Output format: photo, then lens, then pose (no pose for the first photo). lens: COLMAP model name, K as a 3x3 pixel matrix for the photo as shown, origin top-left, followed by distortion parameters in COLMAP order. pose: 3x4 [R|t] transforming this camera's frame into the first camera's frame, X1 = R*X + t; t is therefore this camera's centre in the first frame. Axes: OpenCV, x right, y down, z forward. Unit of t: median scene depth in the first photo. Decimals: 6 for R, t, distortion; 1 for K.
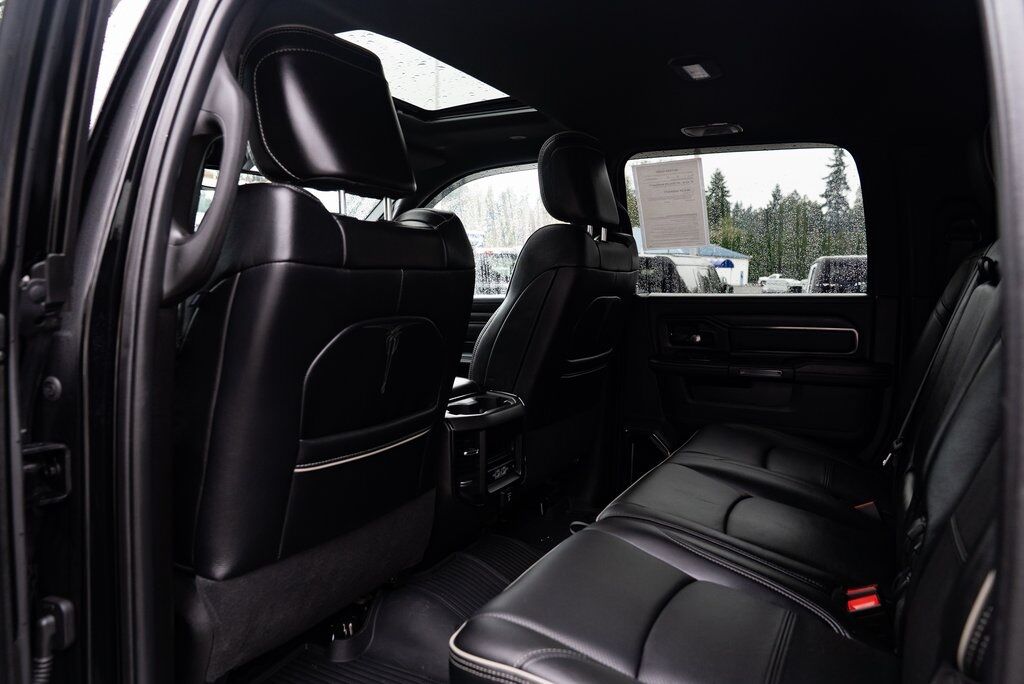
lens RADIAL K [[689.9, 0, 512.0], [0, 689.9, 342.0], [0, 0, 1]] dist [-0.043295, 0.025250]
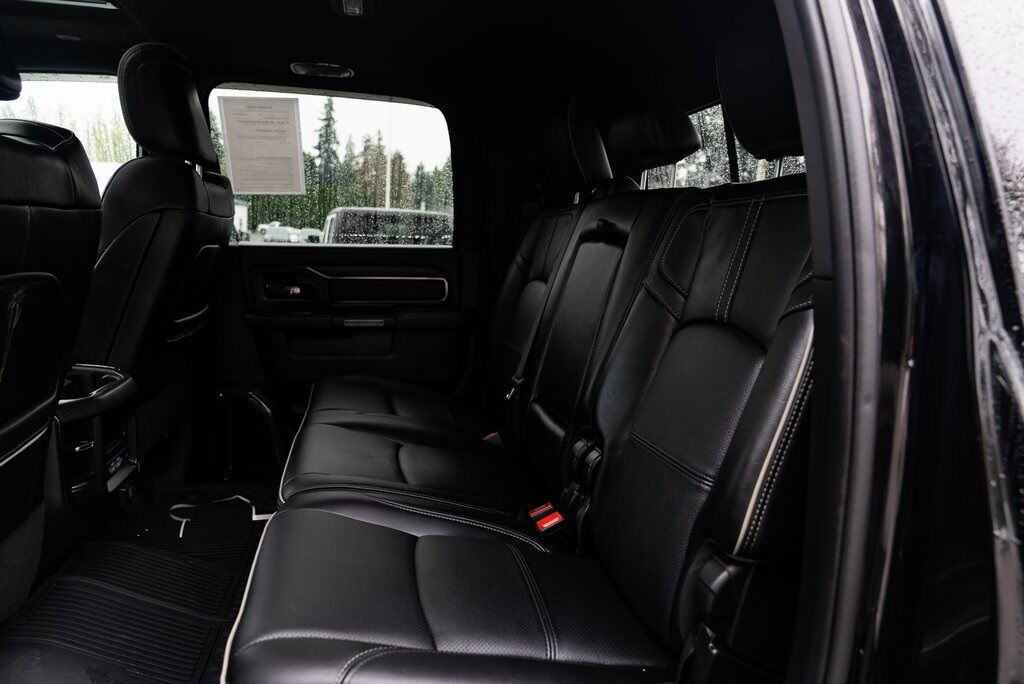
lens RADIAL K [[689.9, 0, 512.0], [0, 689.9, 342.0], [0, 0, 1]] dist [-0.043295, 0.025250]
pose [[0.774341, -0.071842, 0.628677, -0.113777], [0.025210, 0.996248, 0.082795, -0.006230], [-0.632267, -0.048262, 0.773246, 0.077292]]
